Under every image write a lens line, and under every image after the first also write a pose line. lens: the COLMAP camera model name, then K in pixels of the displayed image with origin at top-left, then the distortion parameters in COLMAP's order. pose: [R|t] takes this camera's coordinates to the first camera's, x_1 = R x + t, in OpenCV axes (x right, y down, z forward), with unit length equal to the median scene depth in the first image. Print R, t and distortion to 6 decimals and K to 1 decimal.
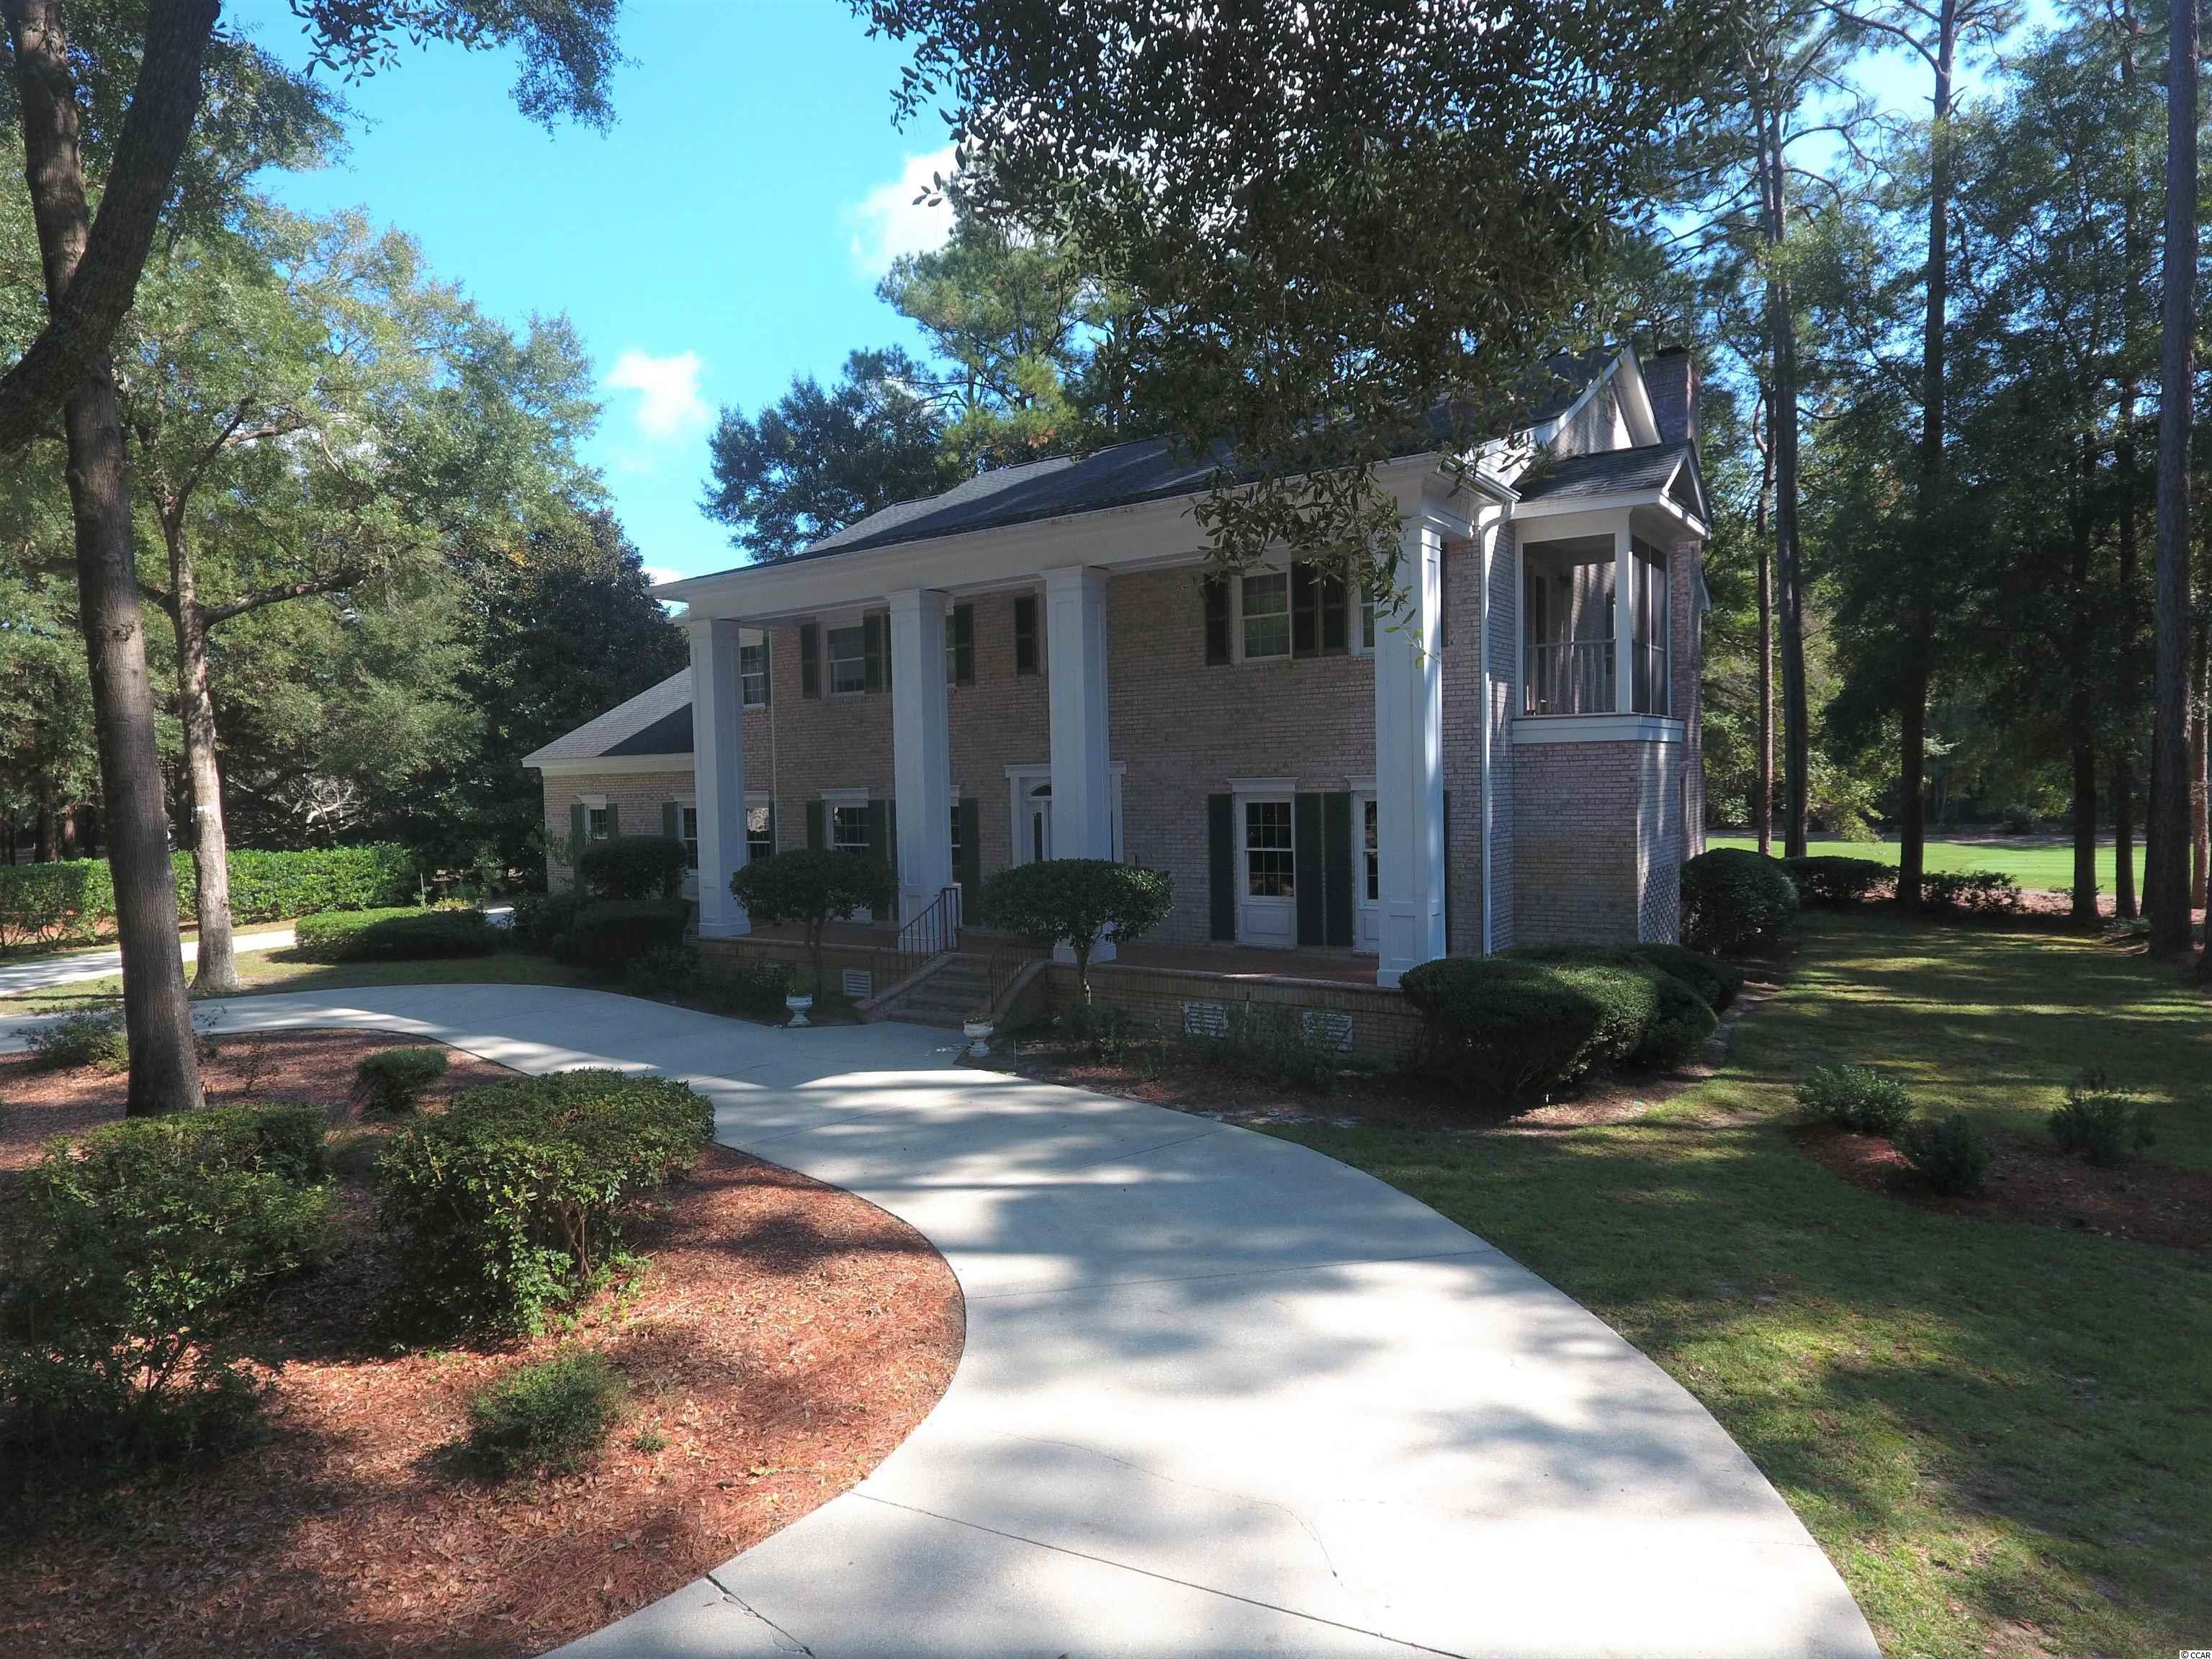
lens RADIAL K [[1278.3, 0, 1106.0], [0, 1278.3, 829.5], [0, 0, 1]] dist [-0.004884, 0.000277]
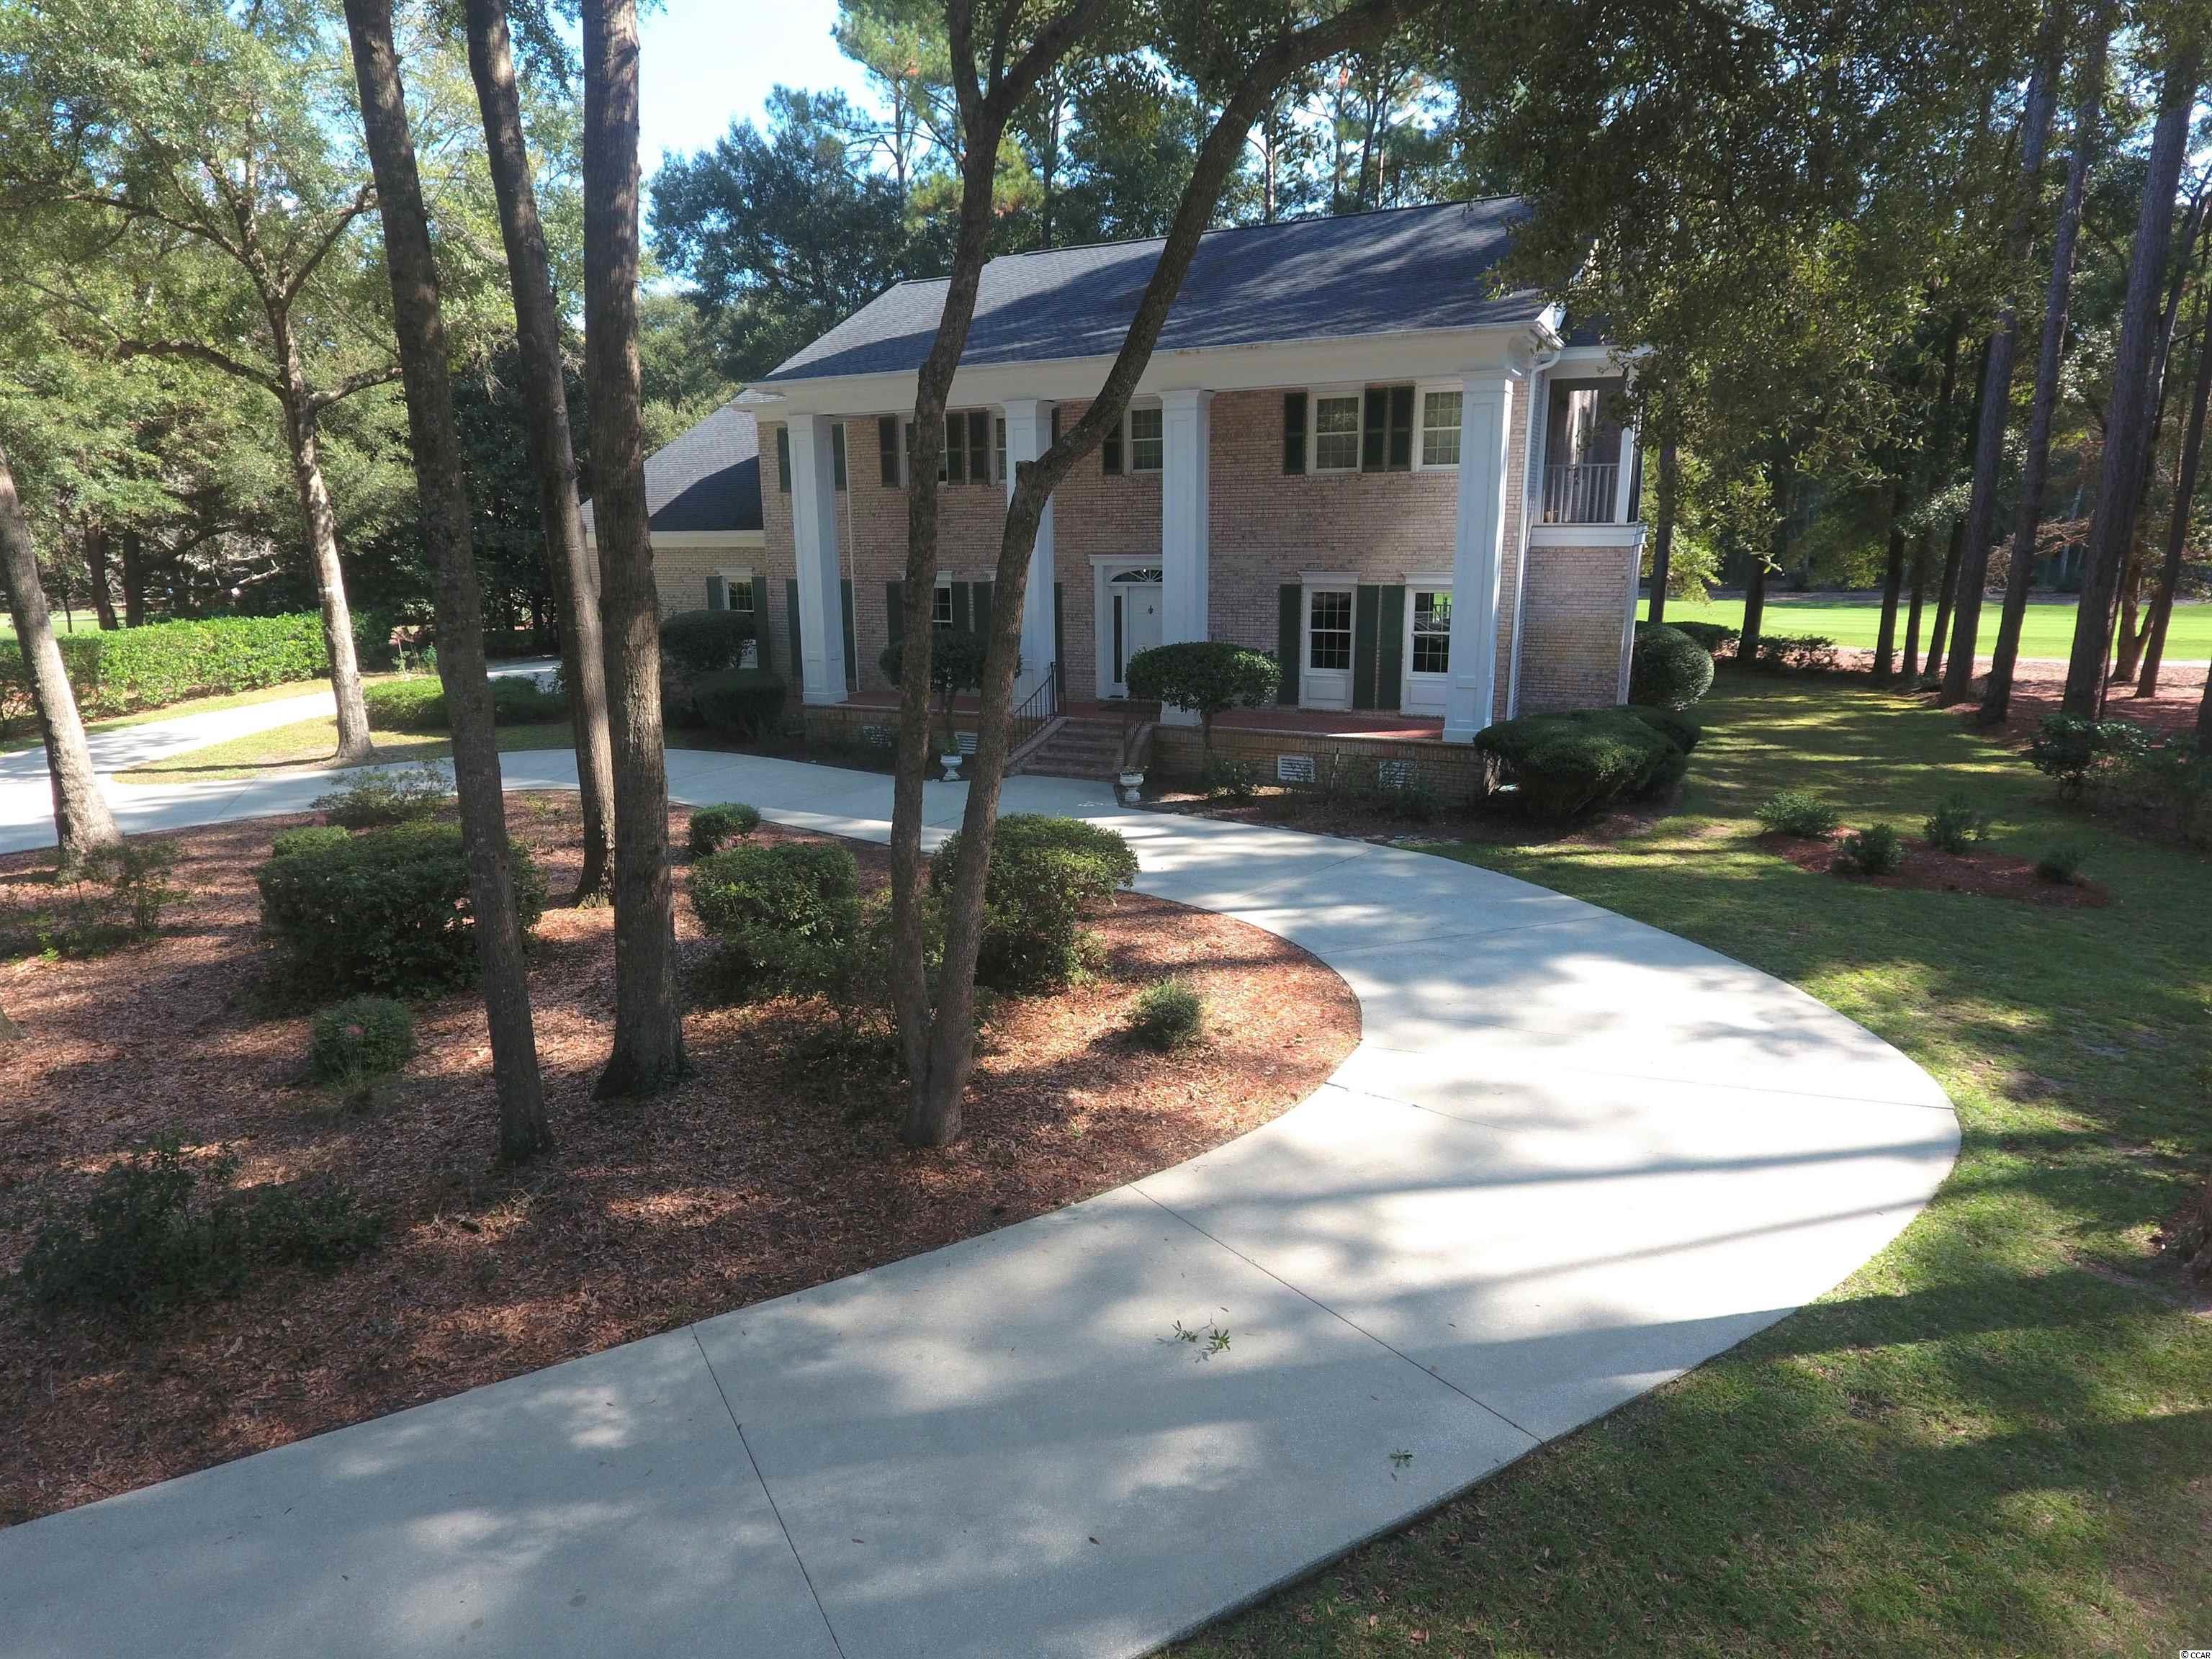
lens RADIAL K [[1278.3, 0, 1106.0], [0, 1278.3, 829.5], [0, 0, 1]] dist [-0.004884, 0.000277]
pose [[0.989519, -0.024108, 0.142376, -0.256692], [-0.004159, 0.980798, 0.194980, -0.034531], [-0.144343, -0.193529, 0.970418, -0.191464]]
